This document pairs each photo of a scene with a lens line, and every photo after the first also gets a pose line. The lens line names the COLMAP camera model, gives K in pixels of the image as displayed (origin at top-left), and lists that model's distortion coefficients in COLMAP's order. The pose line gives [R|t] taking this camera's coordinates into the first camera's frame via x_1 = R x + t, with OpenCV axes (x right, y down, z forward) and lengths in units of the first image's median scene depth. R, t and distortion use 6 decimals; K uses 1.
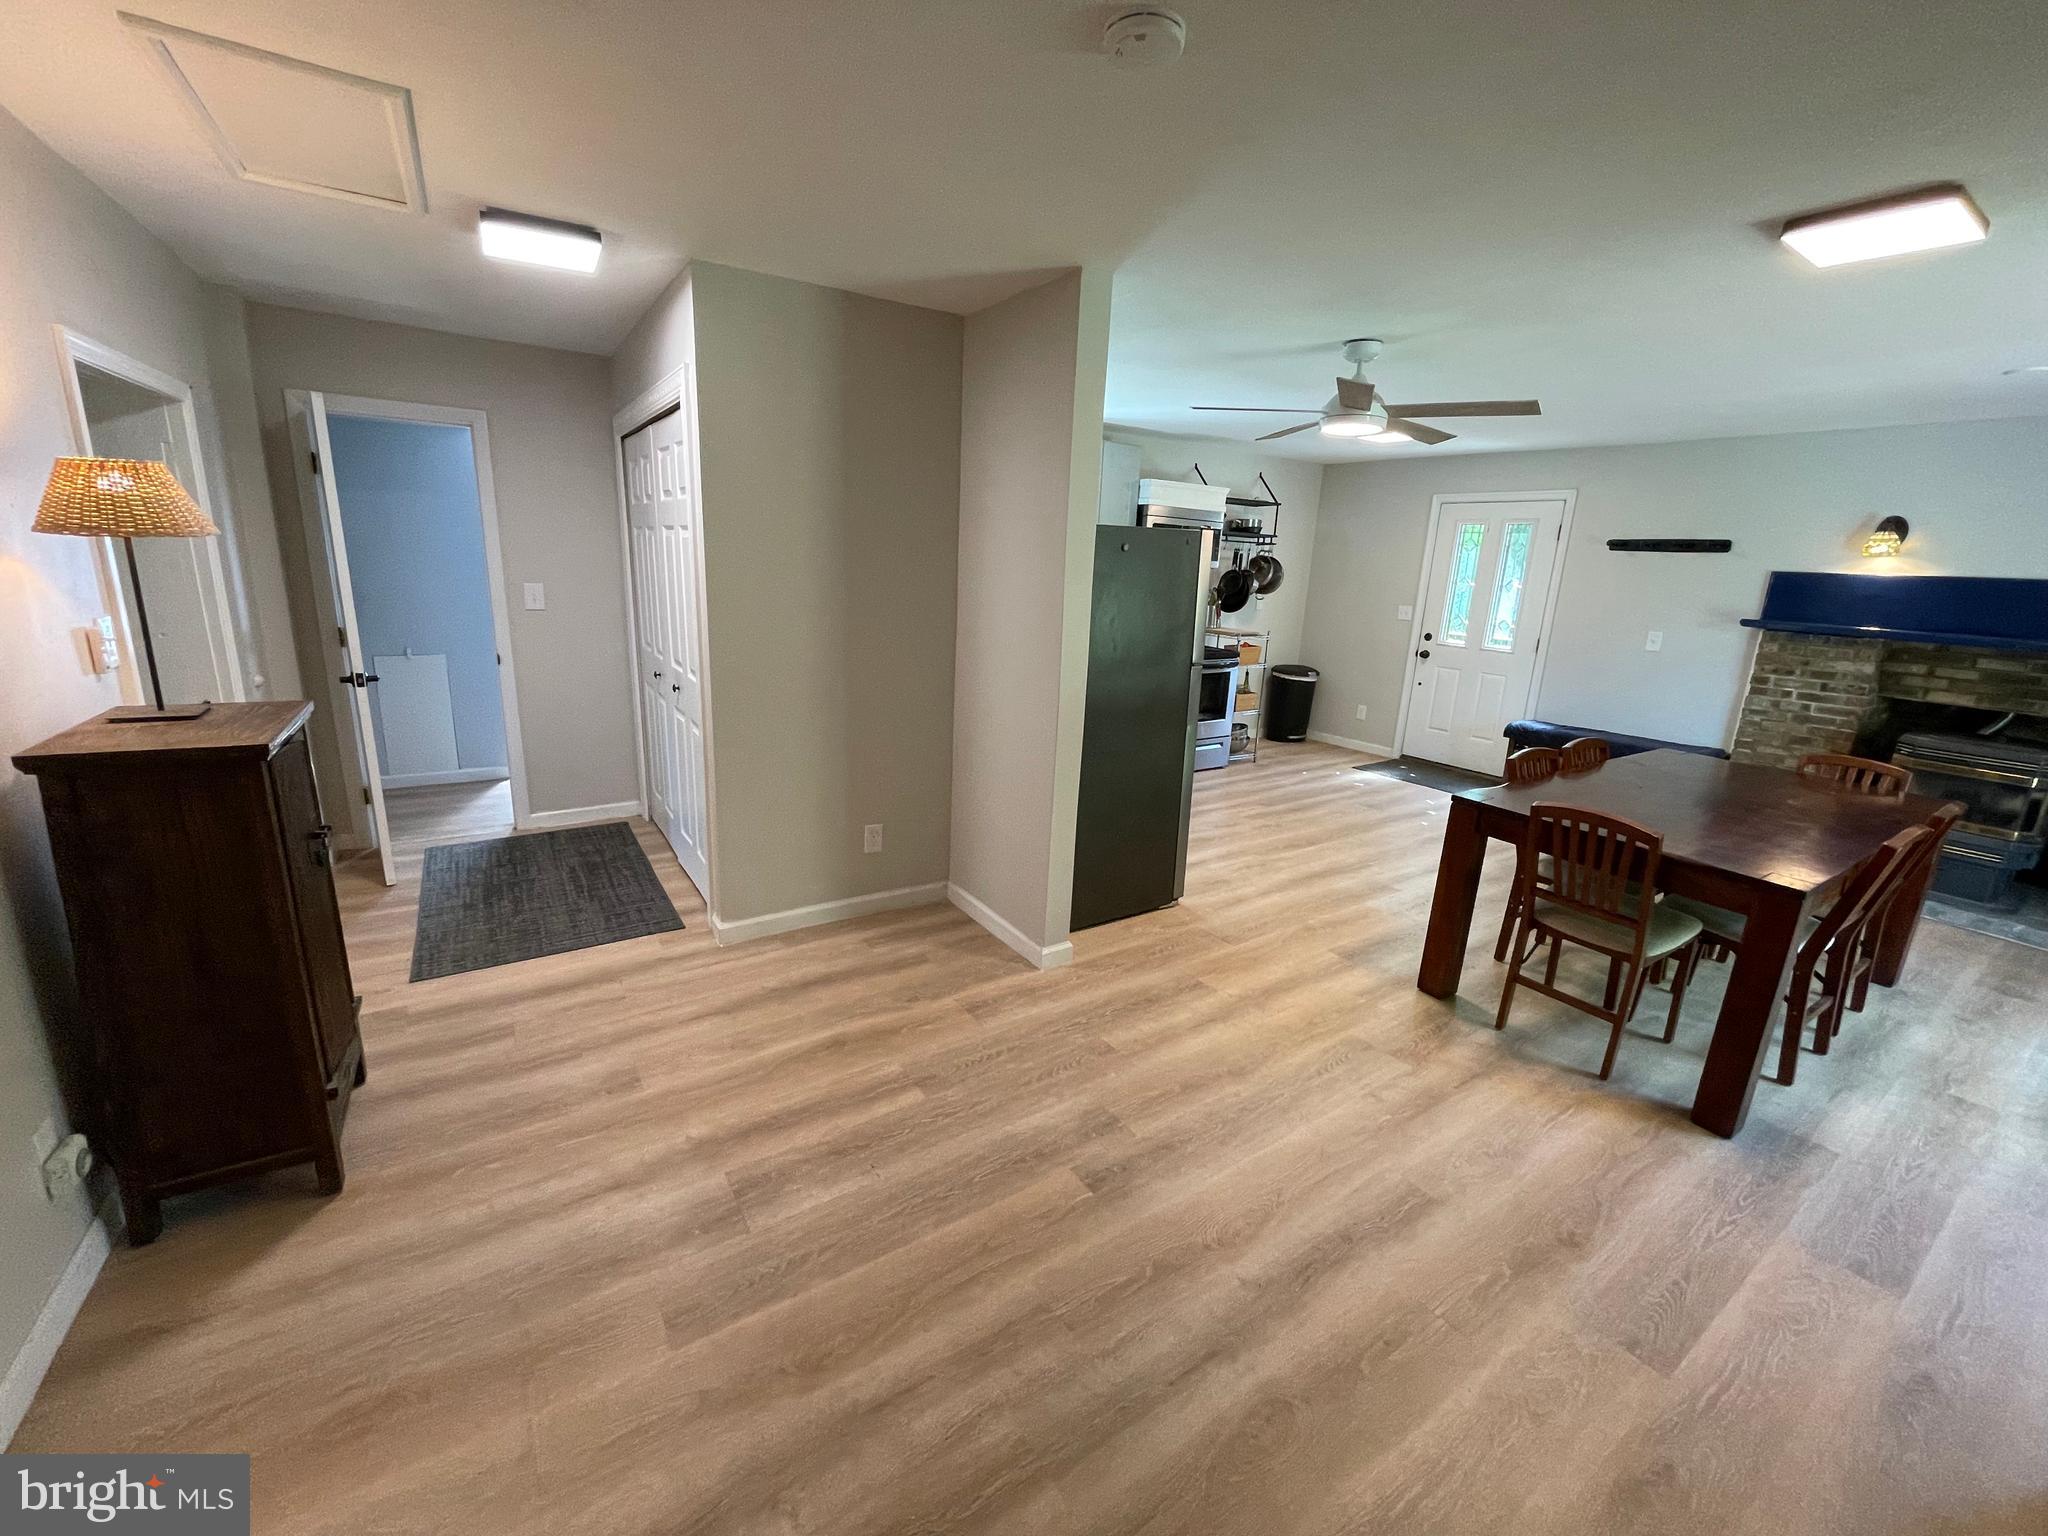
lens RADIAL K [[822.4, 0, 1024.0], [0, 822.4, 768.0], [0, 0, 1]] dist [-0.006520, -0.000062]
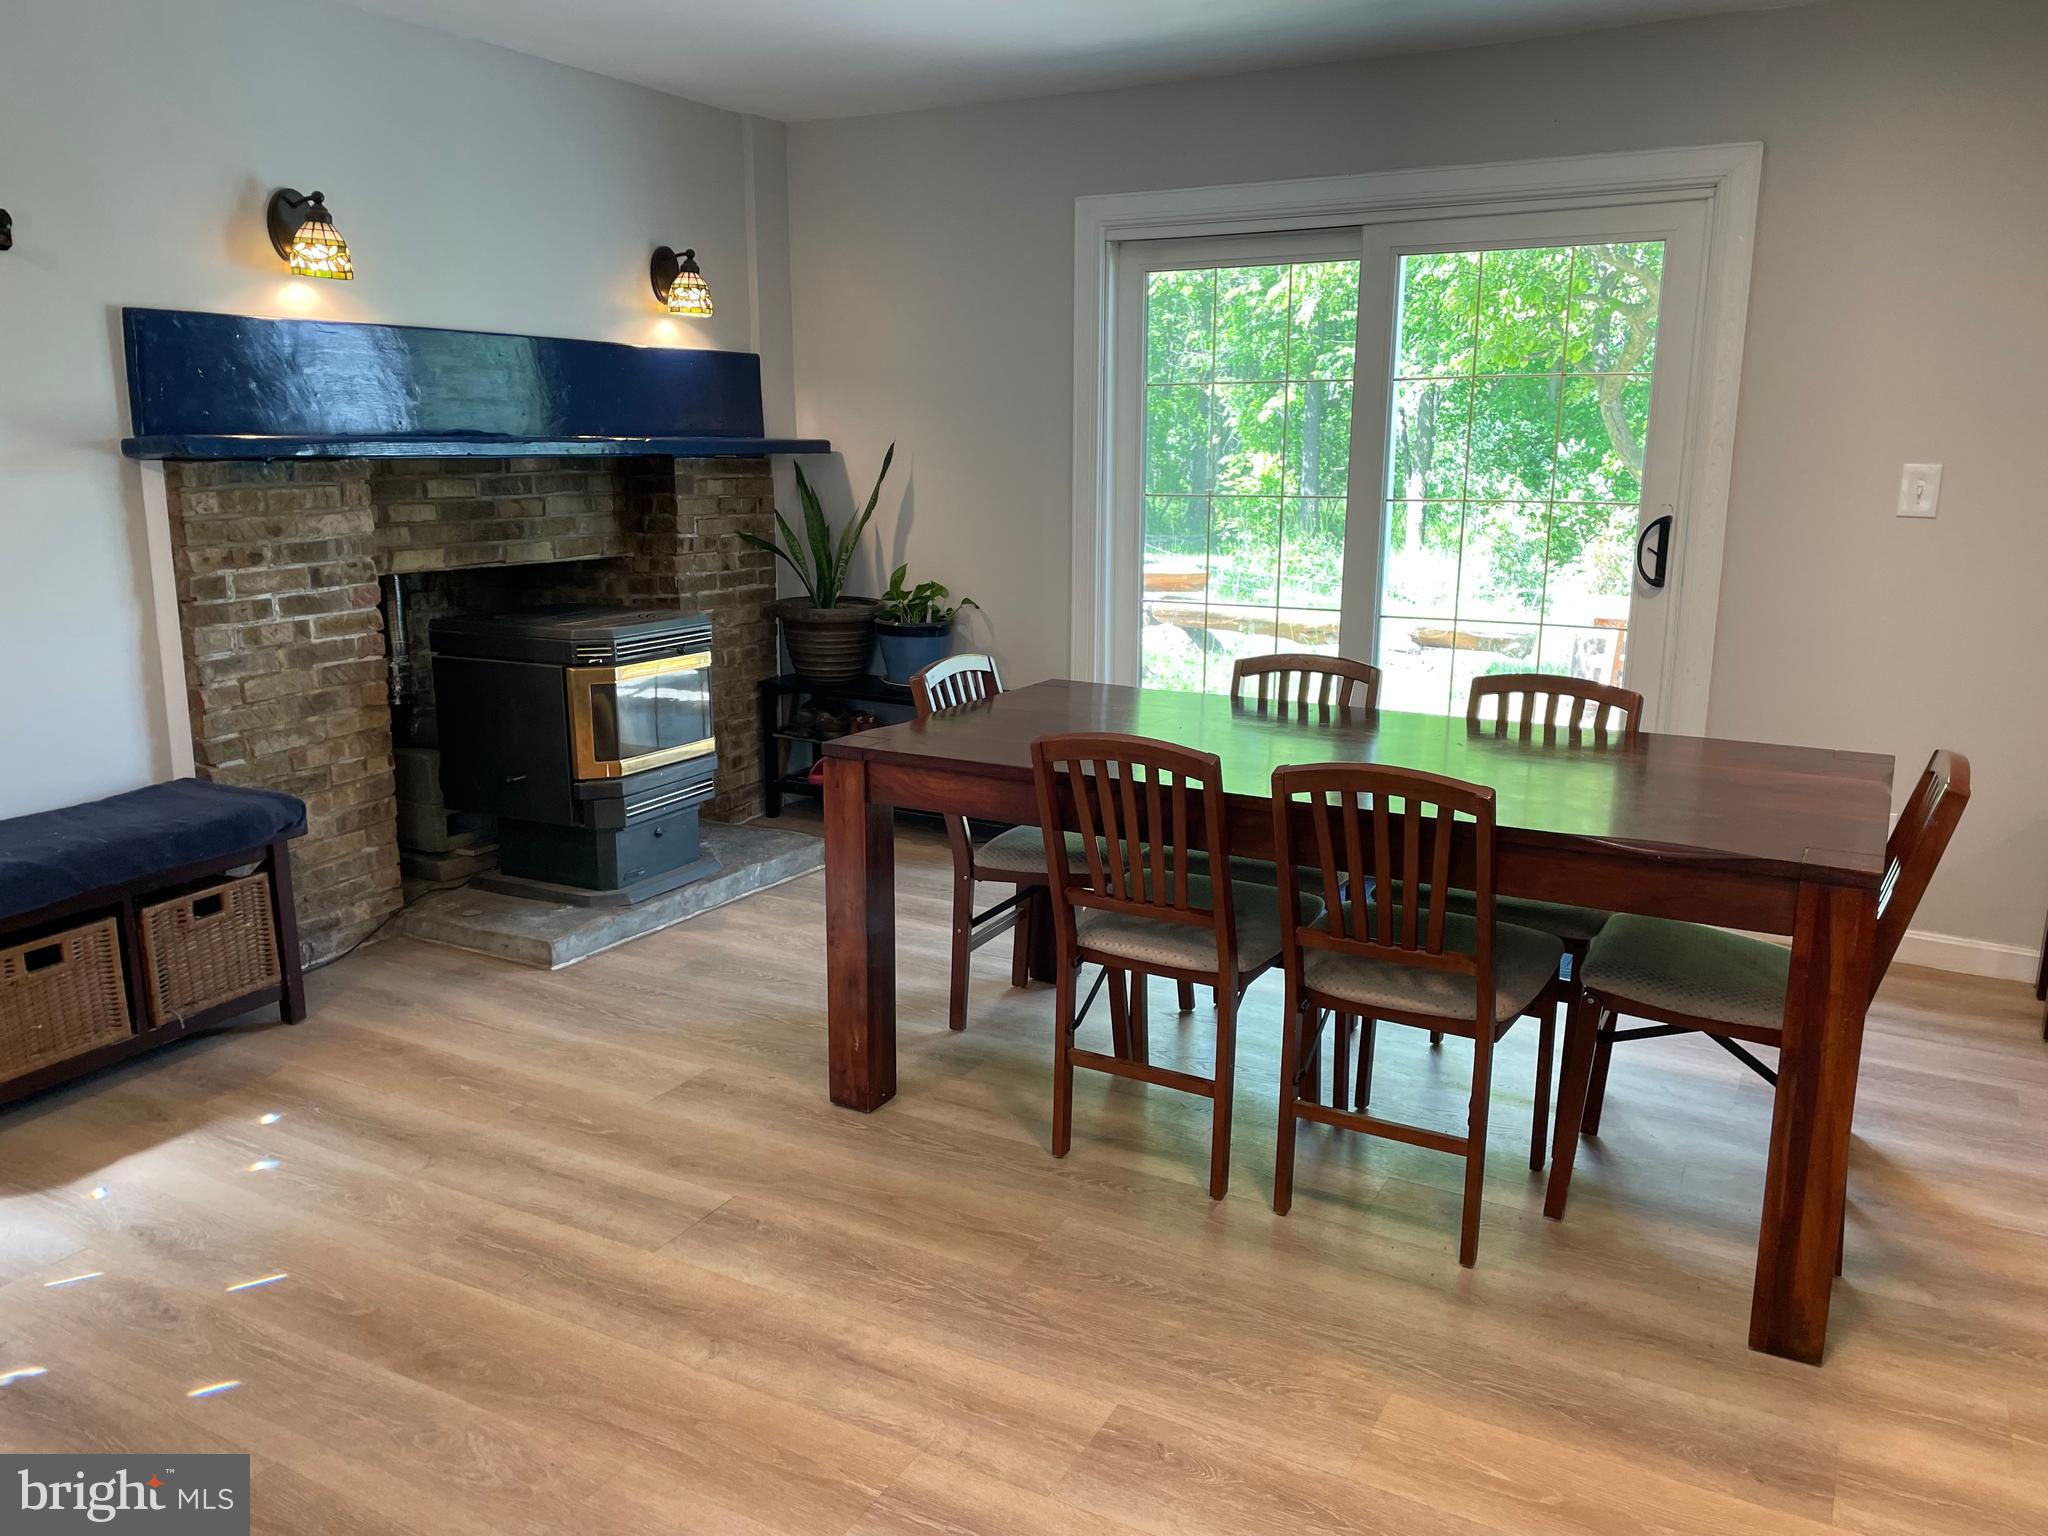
lens RADIAL K [[1563.9, 0, 1024.0], [0, 1563.9, 768.0], [0, 0, 1]] dist [0.024705, -0.001458]
pose [[-0.458501, -0.228558, 0.858800, 0.043840], [0.201632, 0.914407, 0.351005, -0.217908], [-0.865518, 0.334098, -0.373172, 0.981937]]
